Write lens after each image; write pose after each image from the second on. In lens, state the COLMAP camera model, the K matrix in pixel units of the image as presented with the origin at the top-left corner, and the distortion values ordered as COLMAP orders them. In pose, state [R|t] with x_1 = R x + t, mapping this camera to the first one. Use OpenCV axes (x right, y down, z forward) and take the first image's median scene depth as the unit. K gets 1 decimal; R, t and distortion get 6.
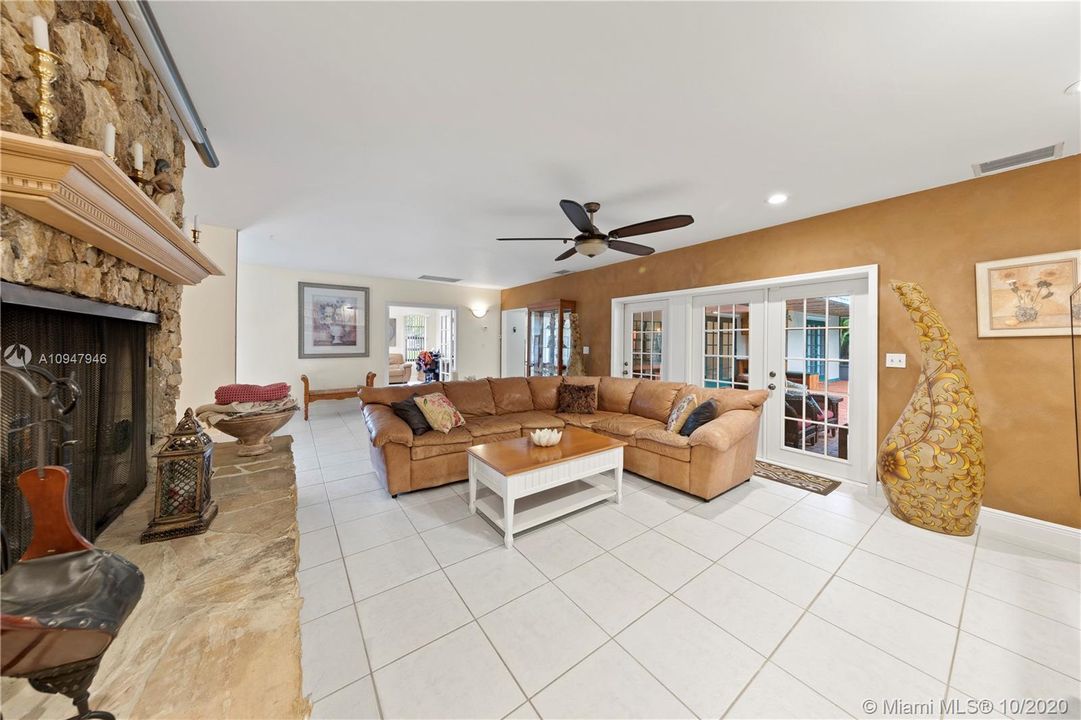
lens RADIAL K [[345.7, 0, 538.6], [0, 345.7, 340.0], [0, 0, 1]] dist [0.000354, -0.000089]
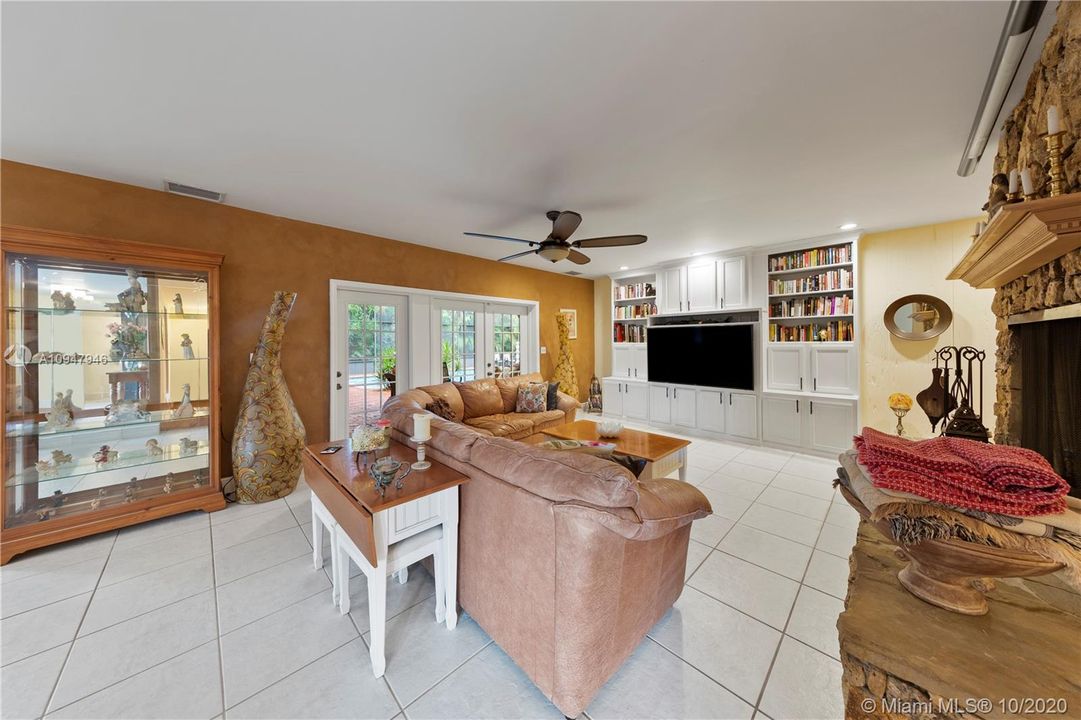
lens RADIAL K [[345.7, 0, 538.6], [0, 345.7, 340.0], [0, 0, 1]] dist [0.000354, -0.000089]
pose [[-0.155498, 0.000247, 0.987836, -0.751138], [0.000751, 1.000000, -0.000131, -0.001725], [-0.987836, 0.000721, -0.155498, 1.025053]]
